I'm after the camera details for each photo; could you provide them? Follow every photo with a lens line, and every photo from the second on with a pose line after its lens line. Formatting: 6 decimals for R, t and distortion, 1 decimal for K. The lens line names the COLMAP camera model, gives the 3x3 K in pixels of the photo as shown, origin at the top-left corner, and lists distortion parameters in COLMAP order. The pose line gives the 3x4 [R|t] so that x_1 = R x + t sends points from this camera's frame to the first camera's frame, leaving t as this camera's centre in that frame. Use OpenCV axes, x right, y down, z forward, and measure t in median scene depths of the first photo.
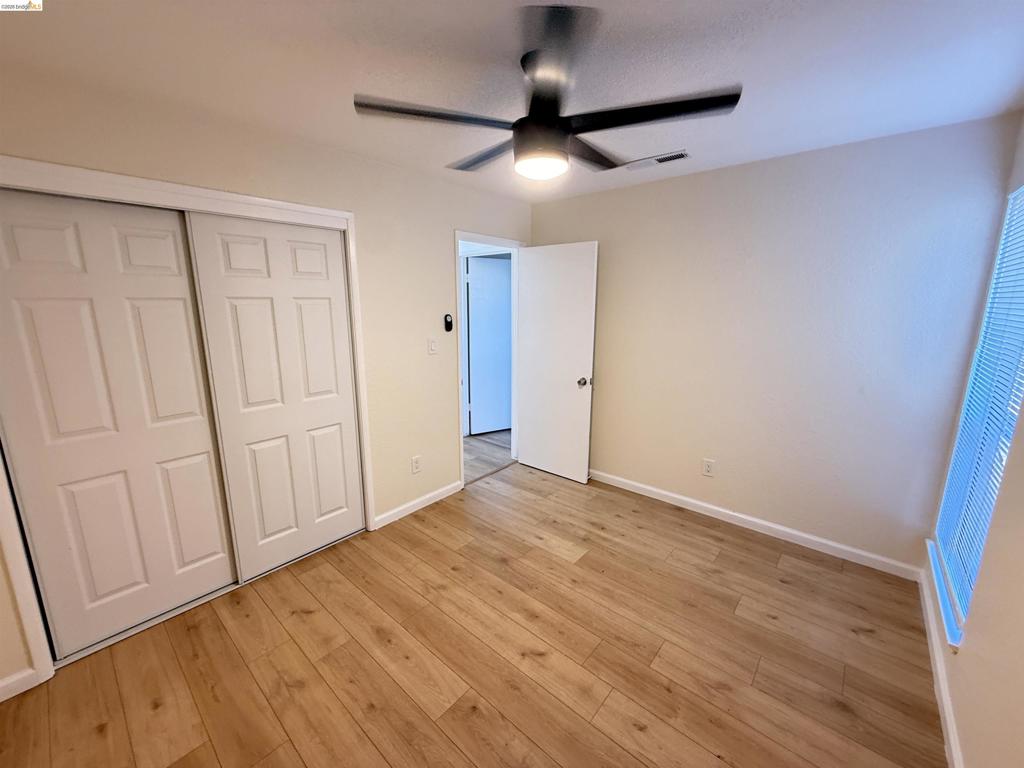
lens RADIAL K [[409.3, 0, 508.7], [0, 409.3, 382.9], [0, 0, 1]] dist [-0.001119, 0.000028]
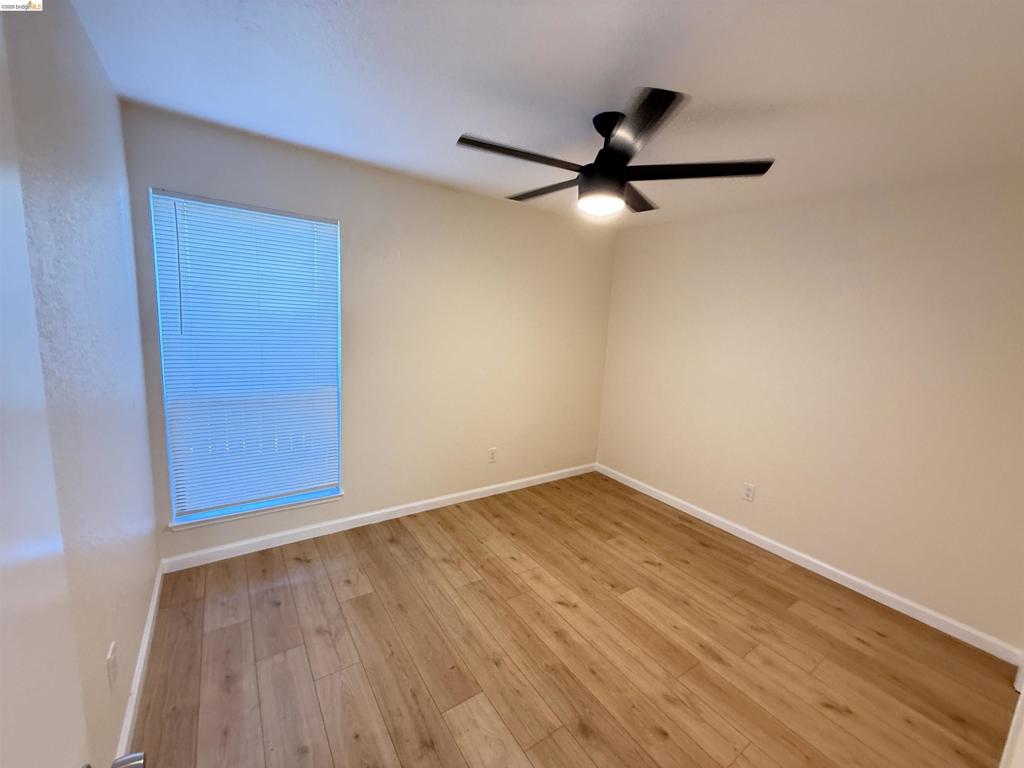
lens RADIAL K [[409.3, 0, 508.7], [0, 409.3, 382.9], [0, 0, 1]] dist [-0.001119, 0.000028]
pose [[-0.967994, -0.099441, 0.230432, 0.011877], [-0.013304, 0.937195, 0.348553, -0.346764], [-0.250620, 0.334332, -0.908522, 1.768404]]
